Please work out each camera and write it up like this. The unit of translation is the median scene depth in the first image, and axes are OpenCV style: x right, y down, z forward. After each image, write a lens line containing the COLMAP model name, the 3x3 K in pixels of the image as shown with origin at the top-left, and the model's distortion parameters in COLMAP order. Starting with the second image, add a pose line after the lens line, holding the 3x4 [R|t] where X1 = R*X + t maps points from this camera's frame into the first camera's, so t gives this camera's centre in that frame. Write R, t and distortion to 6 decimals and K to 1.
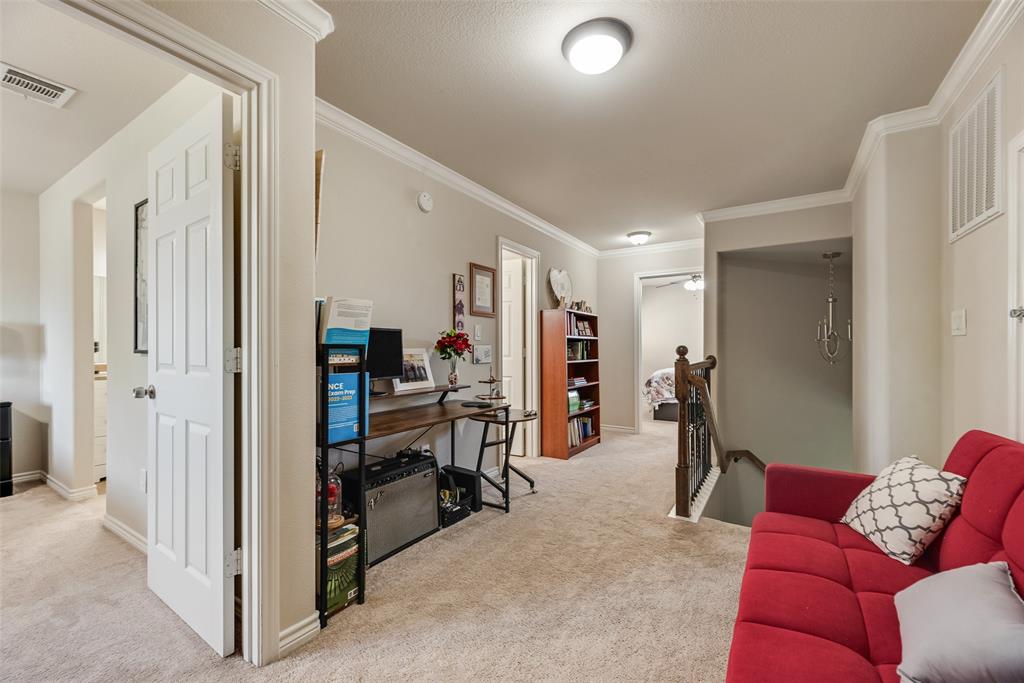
lens RADIAL K [[416.3, 0, 510.4], [0, 416.3, 347.6], [0, 0, 1]] dist [-0.004316, -0.000945]
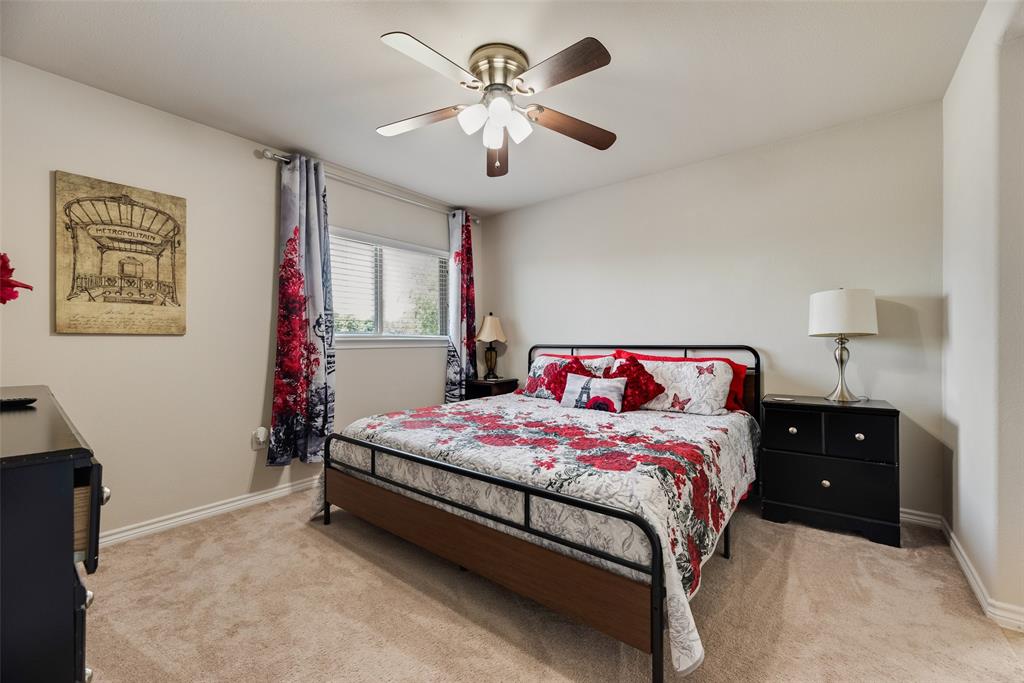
lens RADIAL K [[416.3, 0, 509.5], [0, 416.3, 336.5], [0, 0, 1]] dist [-0.004316, -0.000945]
pose [[-0.099322, 0.004901, -0.995043, -0.426044], [0.000587, 0.999988, 0.004867, 0.006253], [0.995055, -0.000100, -0.099324, 0.391605]]
